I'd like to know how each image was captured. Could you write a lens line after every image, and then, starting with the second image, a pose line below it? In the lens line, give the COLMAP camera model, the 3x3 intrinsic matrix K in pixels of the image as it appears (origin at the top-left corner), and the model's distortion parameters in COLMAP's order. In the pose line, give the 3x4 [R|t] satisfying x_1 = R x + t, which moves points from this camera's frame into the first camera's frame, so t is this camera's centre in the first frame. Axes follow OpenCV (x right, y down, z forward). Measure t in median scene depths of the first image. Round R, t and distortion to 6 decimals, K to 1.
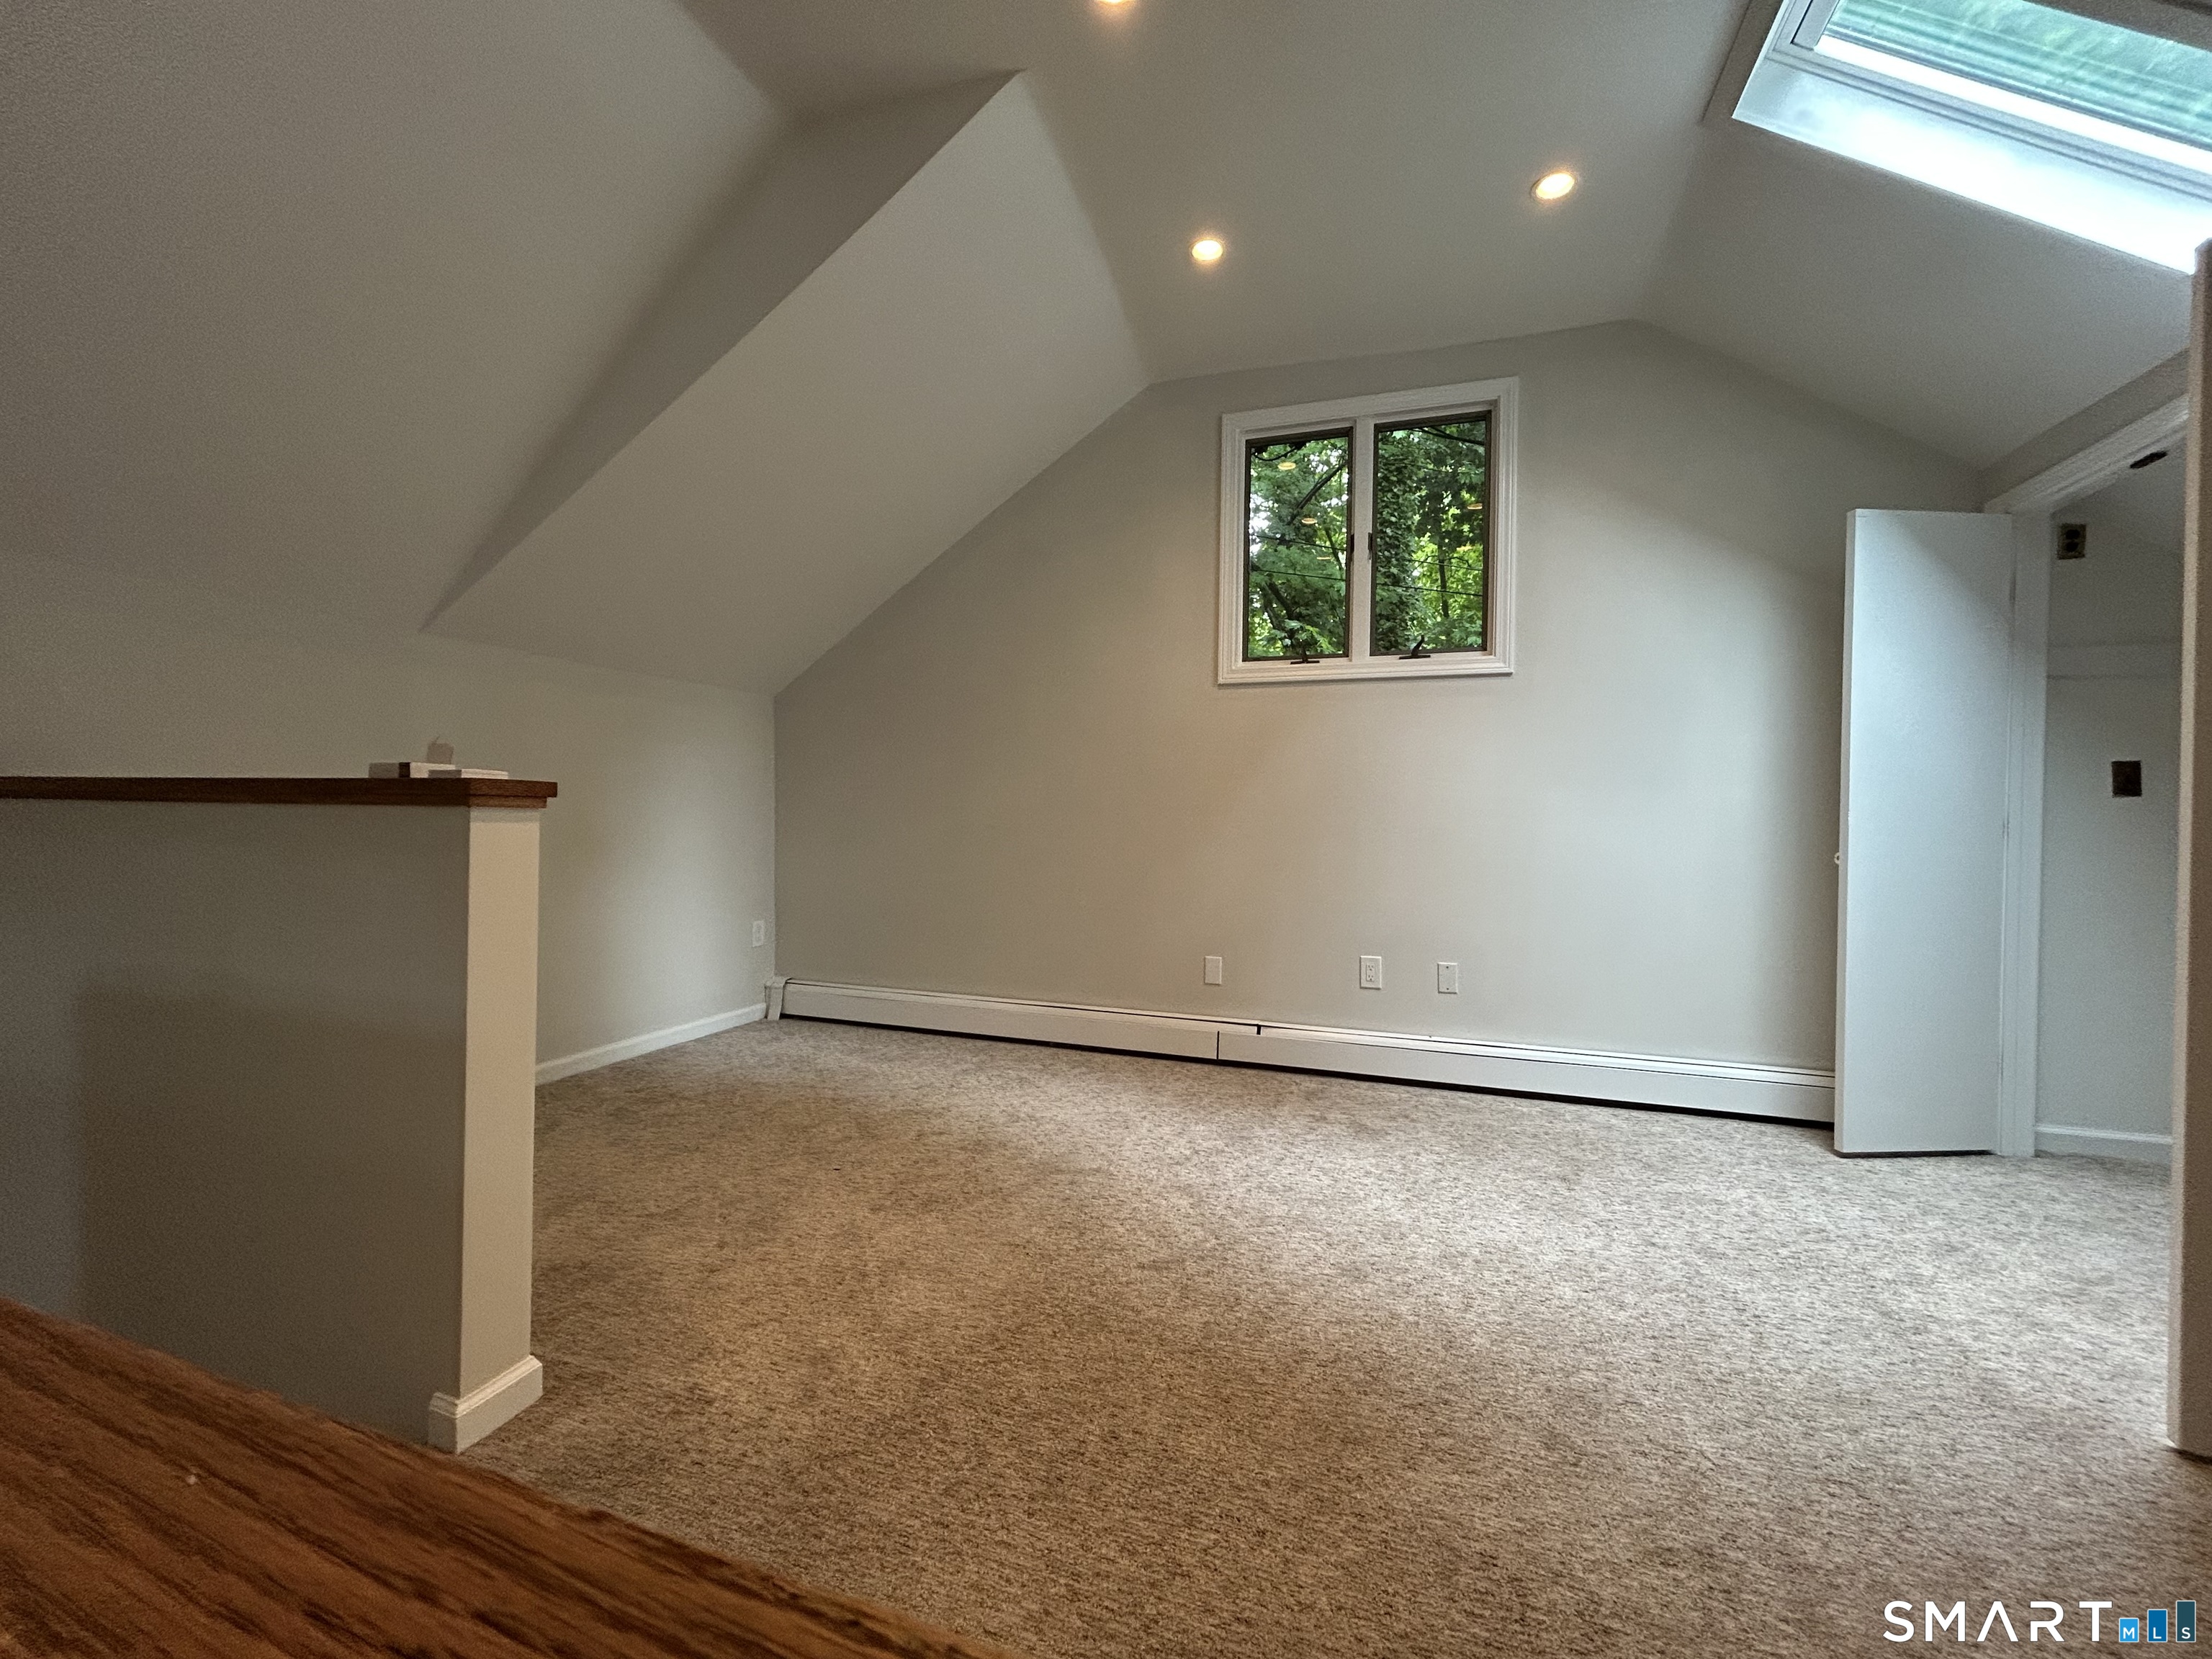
lens RADIAL K [[889.6, 0, 1106.0], [0, 889.6, 825.5], [0, 0, 1]] dist [-0.003809, 0.000500]
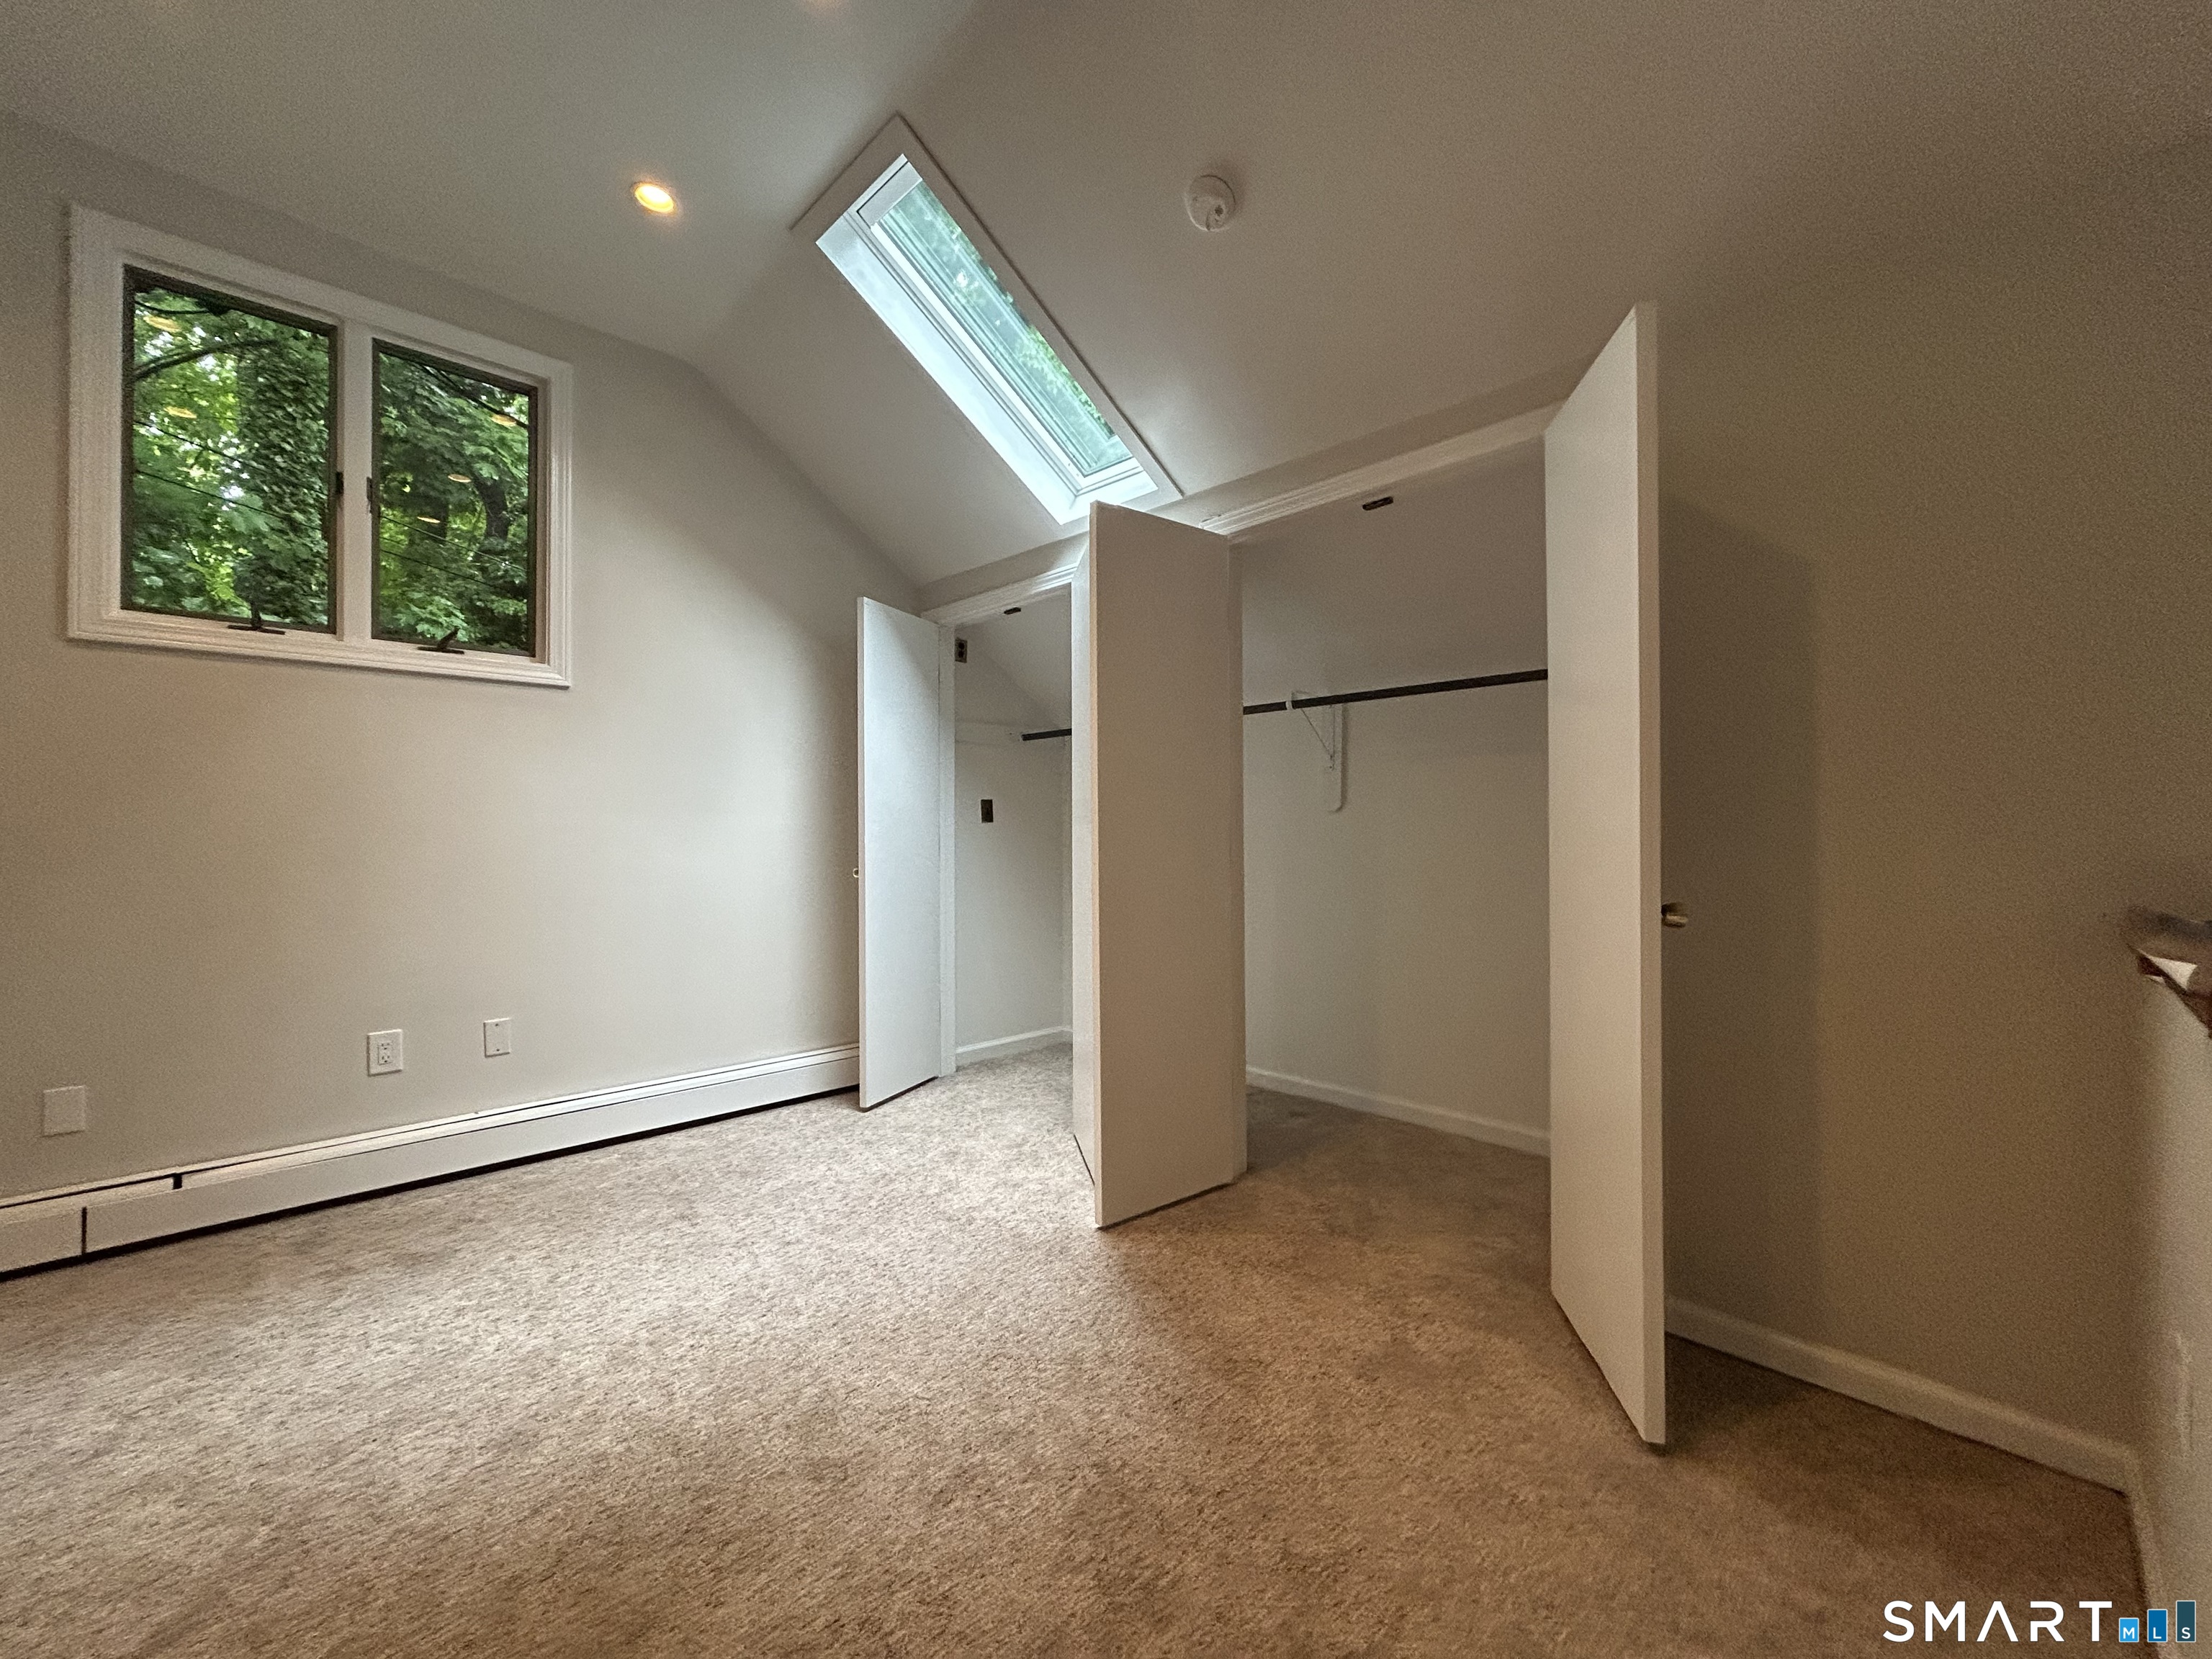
lens RADIAL K [[889.6, 0, 1106.2], [0, 889.6, 825.9], [0, 0, 1]] dist [-0.003809, 0.000500]
pose [[0.442864, -0.008226, 0.896551, -0.150774], [0.019039, 0.999819, -0.000231, -0.024339], [-0.896387, 0.017172, 0.442940, 0.138807]]
